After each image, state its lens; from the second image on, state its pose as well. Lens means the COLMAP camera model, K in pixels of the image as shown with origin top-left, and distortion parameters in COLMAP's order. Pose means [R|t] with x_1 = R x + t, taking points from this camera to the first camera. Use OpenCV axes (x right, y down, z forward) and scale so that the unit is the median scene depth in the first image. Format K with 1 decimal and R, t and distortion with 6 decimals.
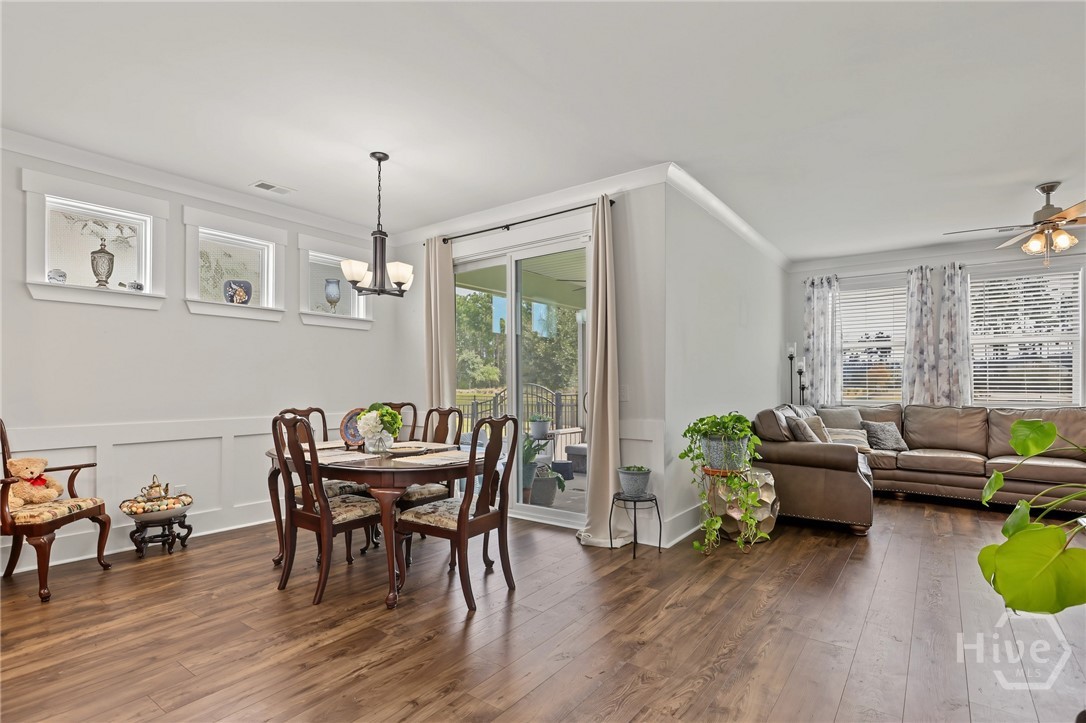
lens RADIAL K [[554.5, 0, 498.8], [0, 554.5, 384.5], [0, 0, 1]] dist [-0.004680, 0.002900]
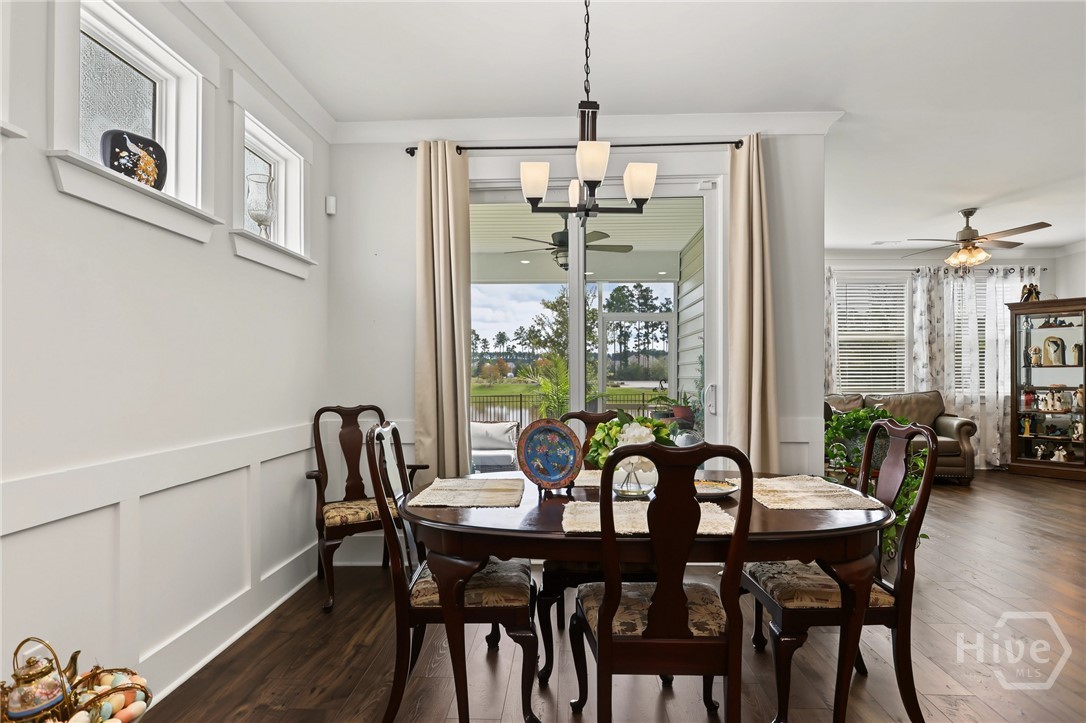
lens RADIAL K [[624.9, 0, 548.7], [0, 624.9, 370.1], [0, 0, 1]] dist [-0.008314, 0.002945]
pose [[0.798312, 0.003779, 0.602232, -0.398751], [0.000688, 0.999974, -0.007187, -0.000324], [-0.602243, 0.006151, 0.798289, 0.328826]]
